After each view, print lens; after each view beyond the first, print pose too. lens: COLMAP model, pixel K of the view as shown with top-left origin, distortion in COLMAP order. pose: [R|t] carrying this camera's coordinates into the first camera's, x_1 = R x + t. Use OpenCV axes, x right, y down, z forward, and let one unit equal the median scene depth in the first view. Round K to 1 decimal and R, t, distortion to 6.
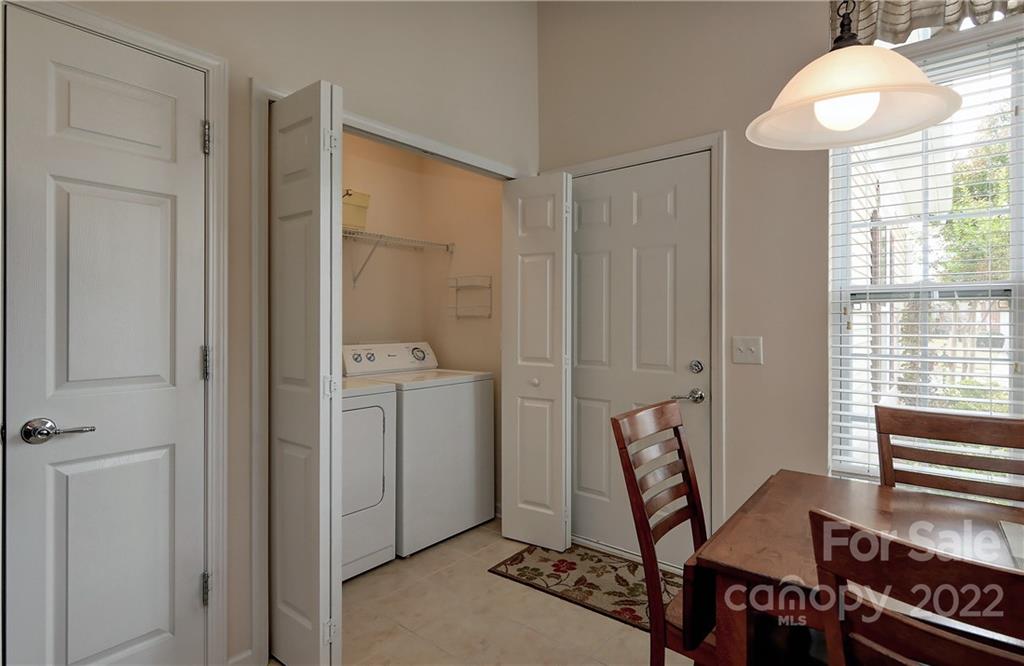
lens RADIAL K [[512.7, 0, 511.6], [0, 512.7, 319.5], [0, 0, 1]] dist [-0.000394, -0.000221]
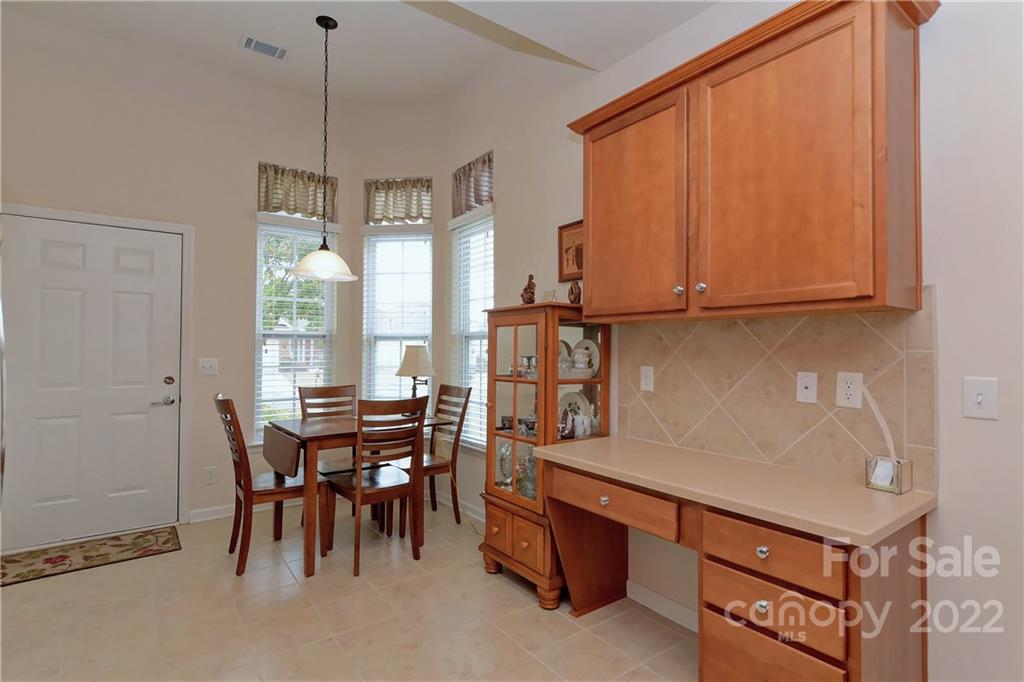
lens RADIAL K [[503.8, 0, 512.0], [0, 503.8, 341.0], [0, 0, 1]] dist [0.001233, -0.000054]
pose [[0.246750, 0.011982, 0.969005, -0.805965], [-0.007523, 0.999917, -0.010448, -0.012154], [-0.969050, -0.004712, 0.246820, -0.302345]]
